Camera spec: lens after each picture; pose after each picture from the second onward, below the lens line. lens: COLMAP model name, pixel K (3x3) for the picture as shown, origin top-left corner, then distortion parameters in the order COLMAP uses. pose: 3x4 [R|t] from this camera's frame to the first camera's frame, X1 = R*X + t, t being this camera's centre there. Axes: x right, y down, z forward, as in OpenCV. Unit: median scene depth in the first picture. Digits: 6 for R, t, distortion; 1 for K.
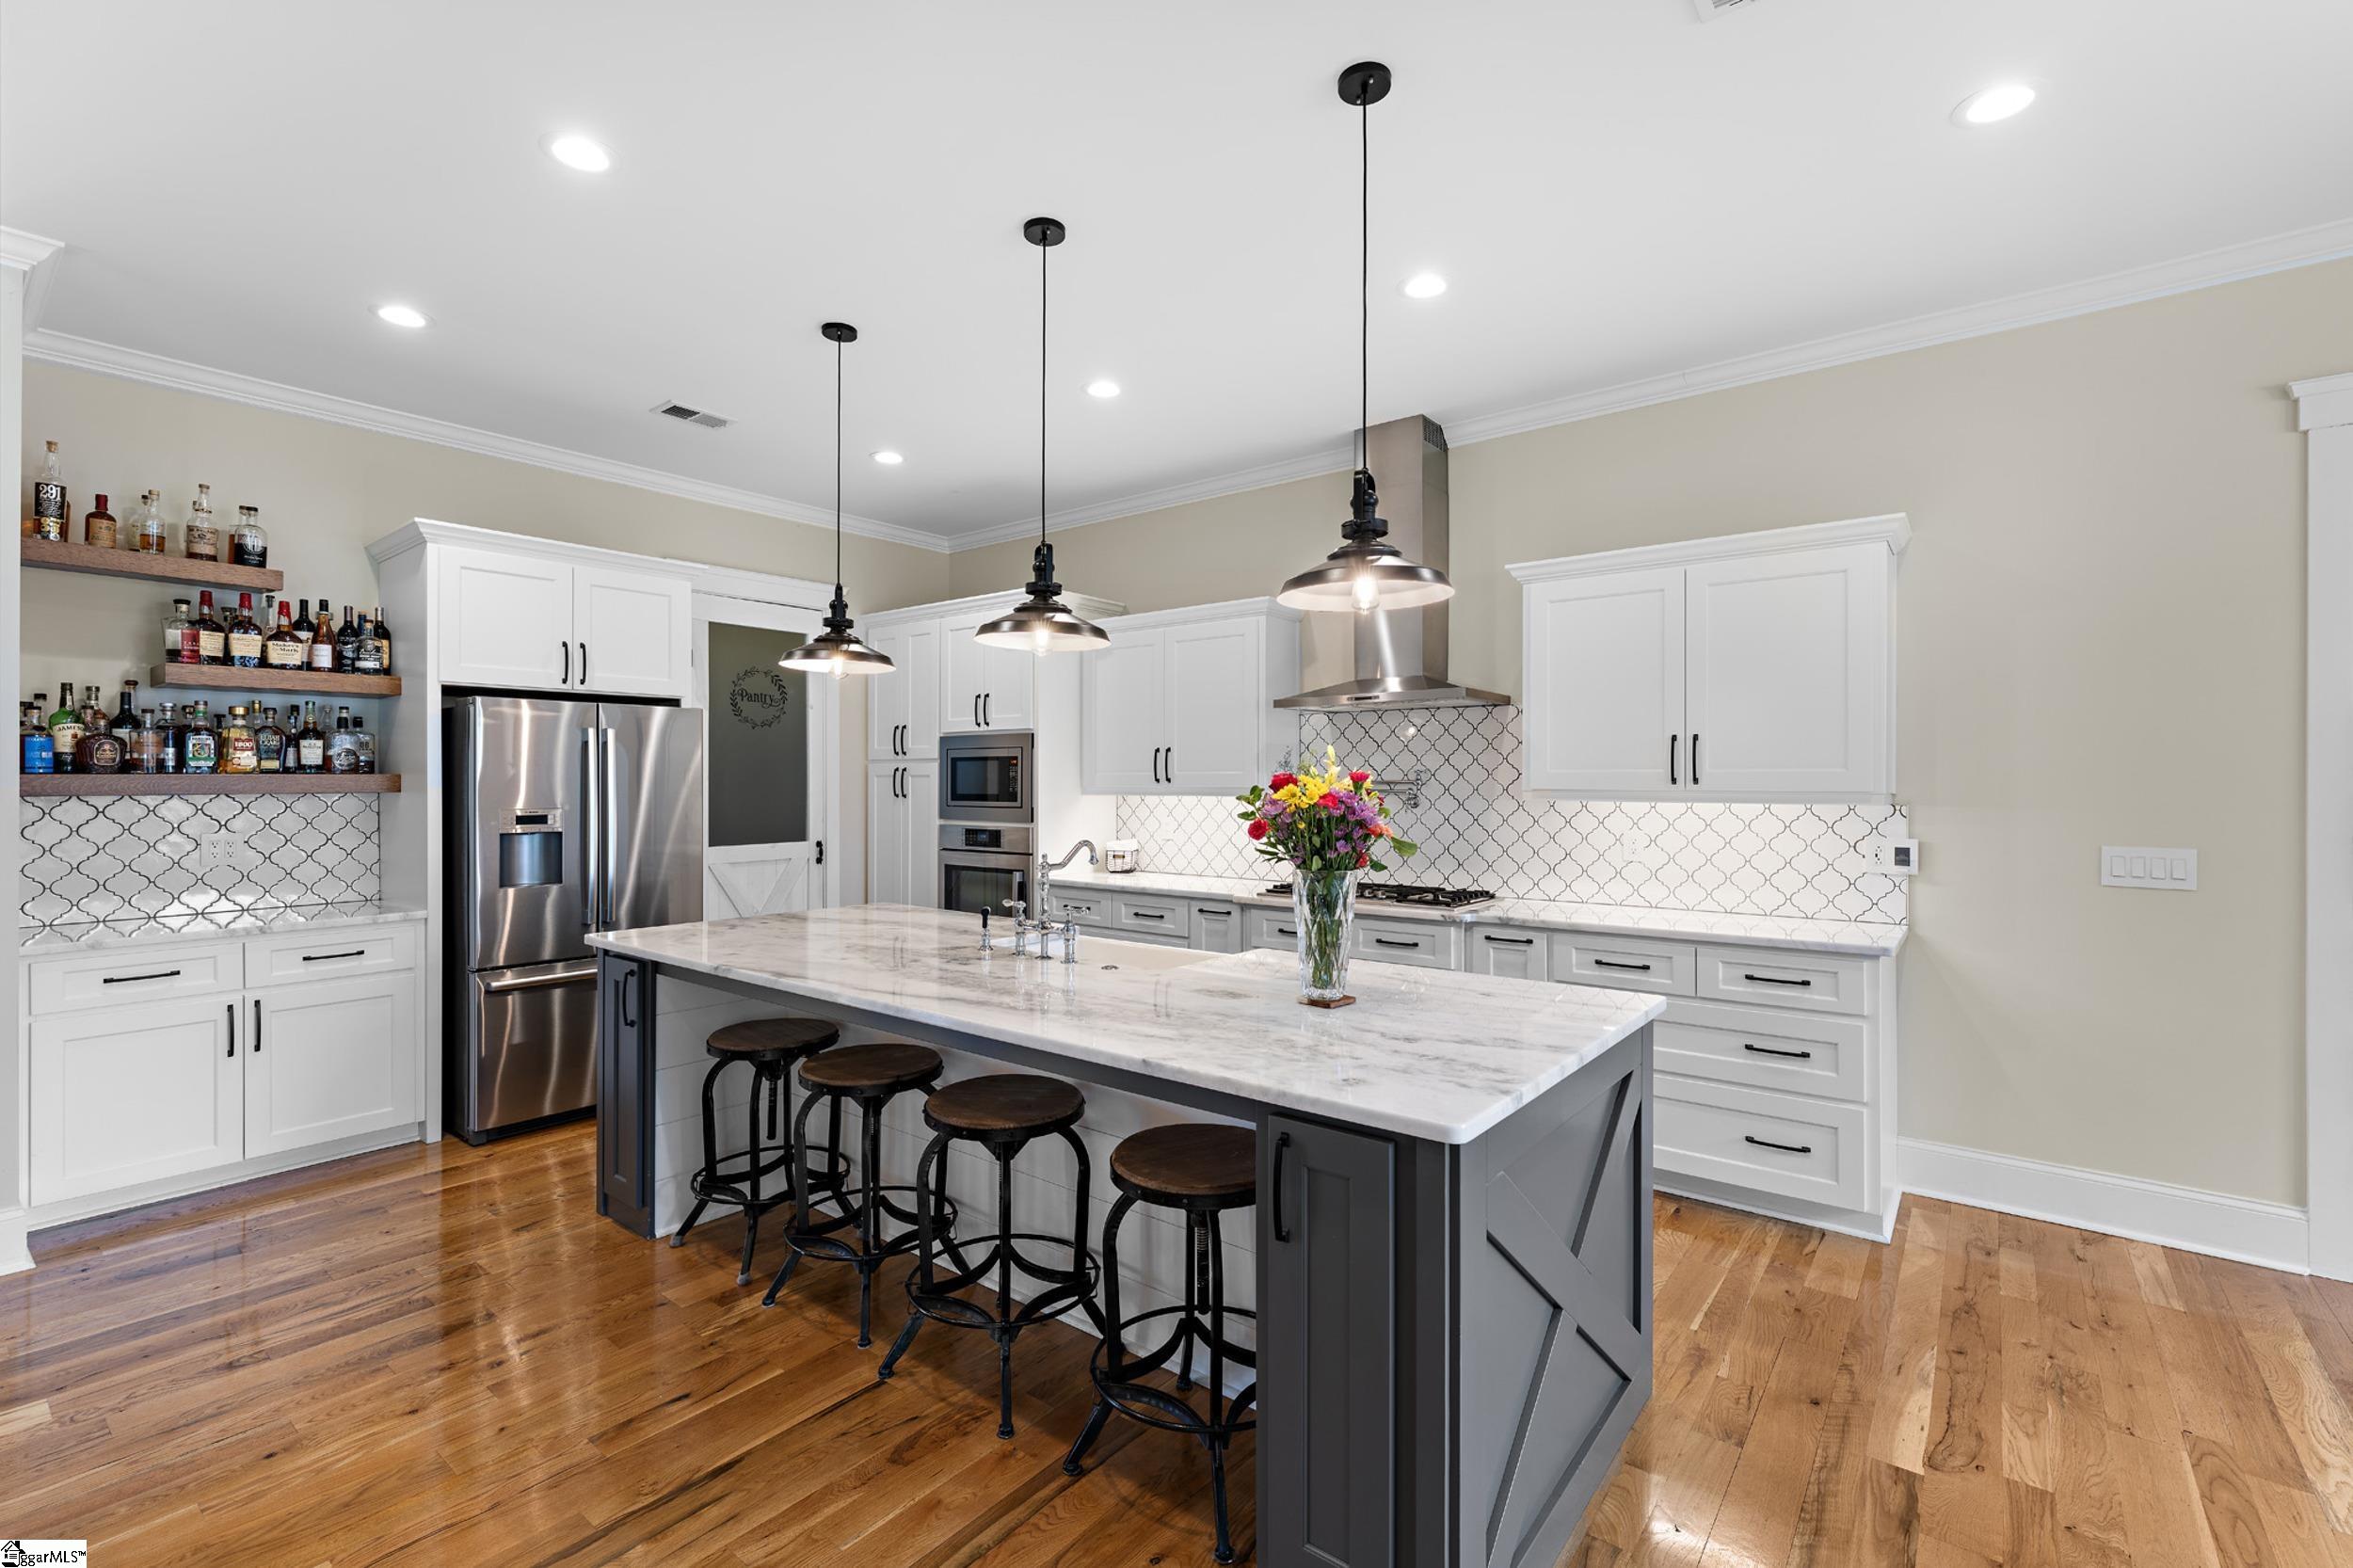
lens RADIAL K [[999.1, 0, 1177.4], [0, 999.1, 774.9], [0, 0, 1]] dist [-0.002855, 0.000057]
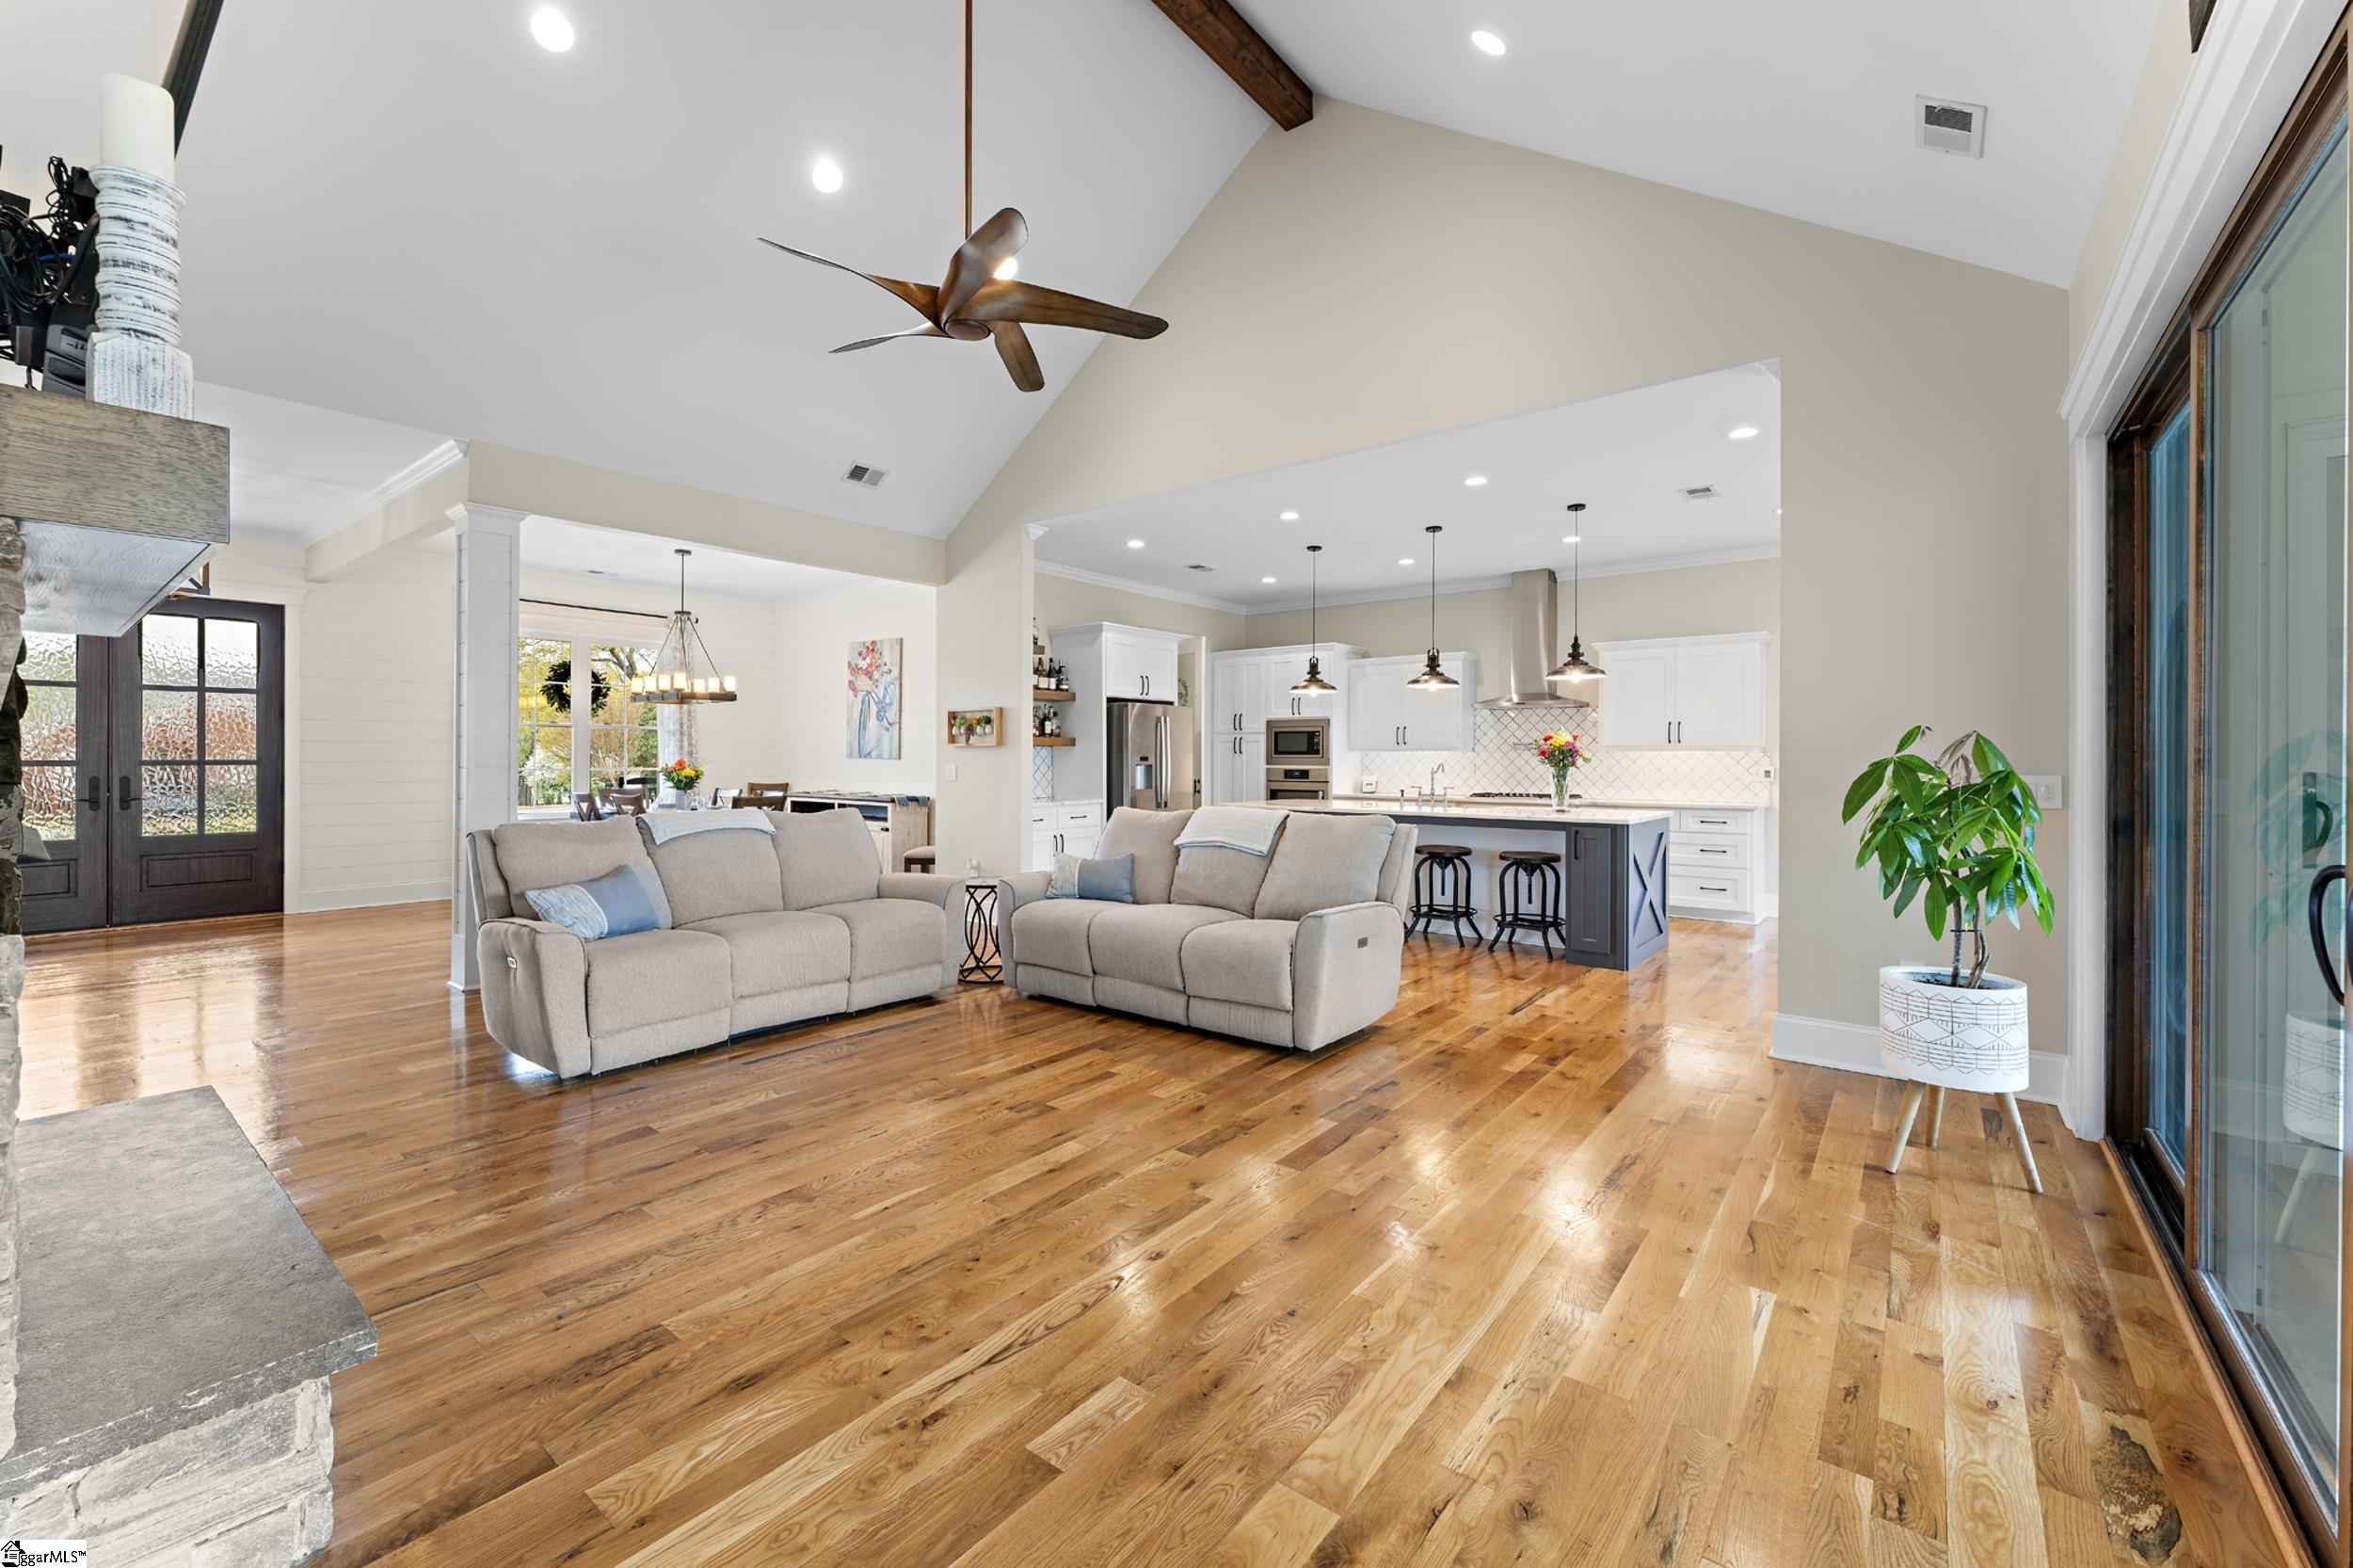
lens RADIAL K [[947.5, 0, 1168.4], [0, 947.5, 758.2], [0, 0, 1]] dist [0.003603, 0.000324]
pose [[0.999992, 0.002928, 0.002771, -0.594103], [-0.002945, 0.999977, 0.006173, 0.030167], [-0.002753, -0.006181, 0.999977, -1.058408]]
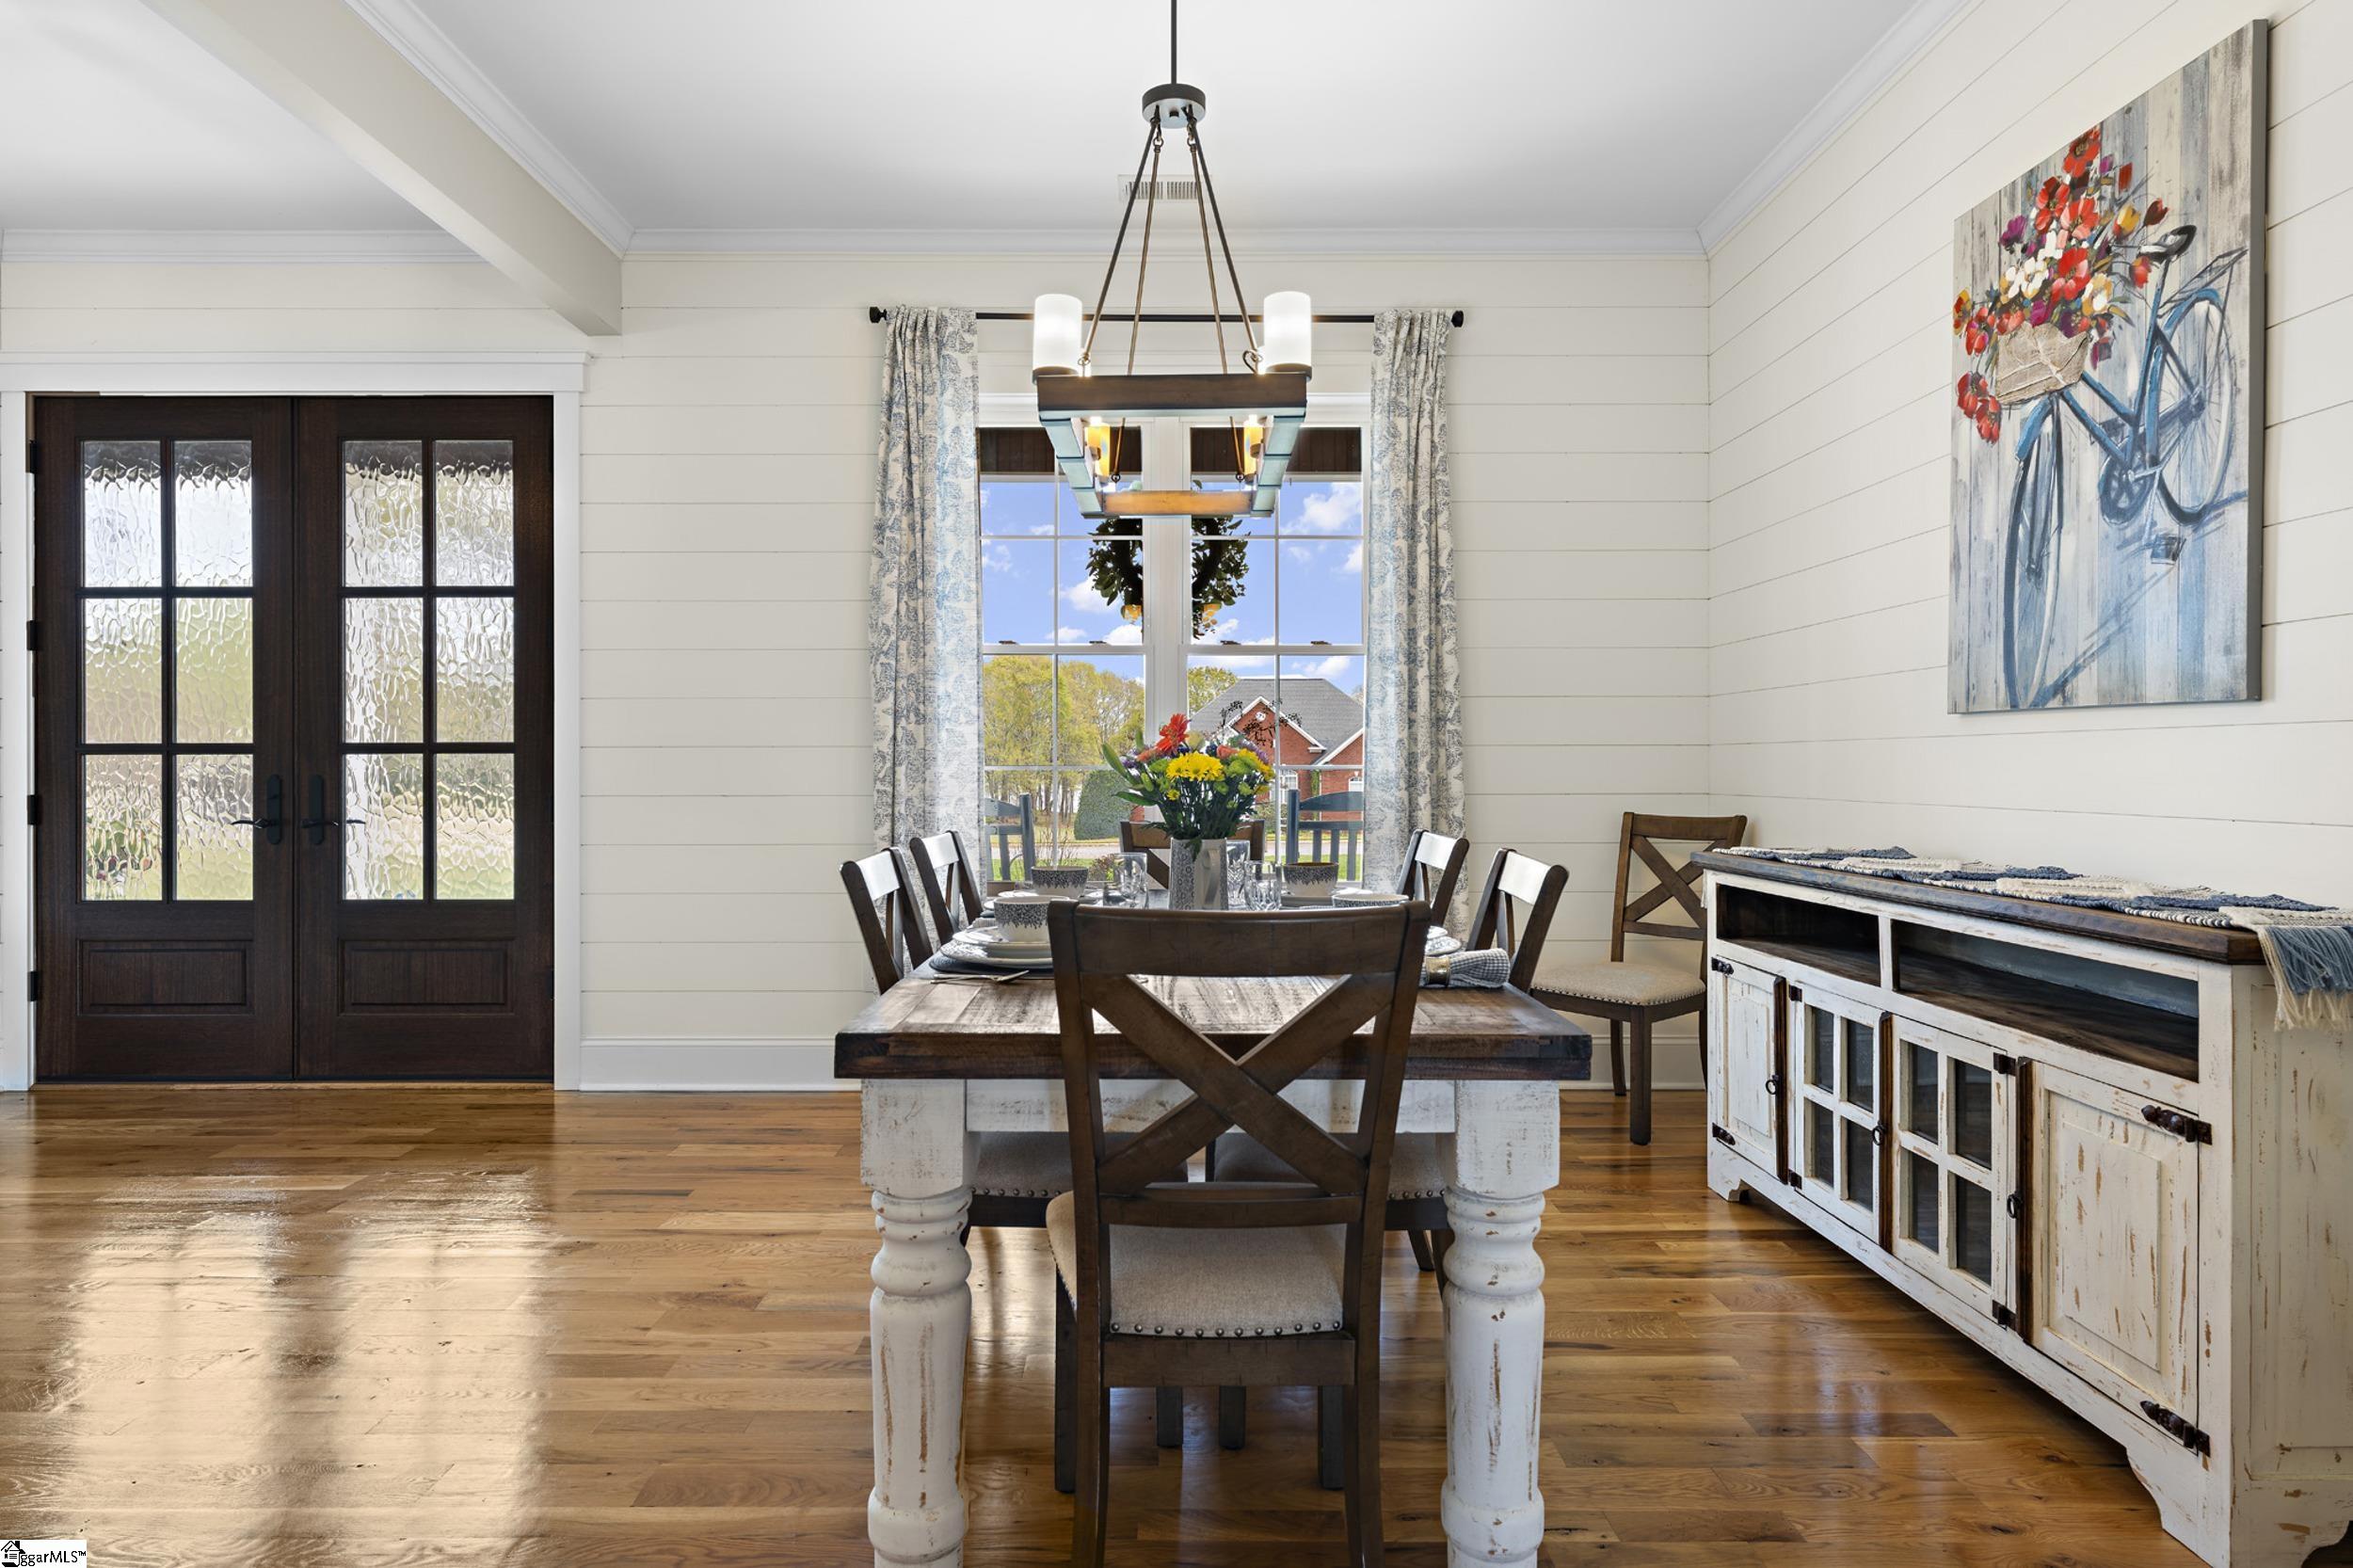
lens RADIAL K [[1319.1, 0, 1166.8], [0, 1319.1, 772.1], [0, 0, 1]] dist [0.007665, -0.001659]
pose [[0.624952, 0.000313, -0.780663, -1.085634], [0.006141, 0.999967, 0.005317, 0.074353], [0.780639, -0.008116, 0.624929, 0.508935]]
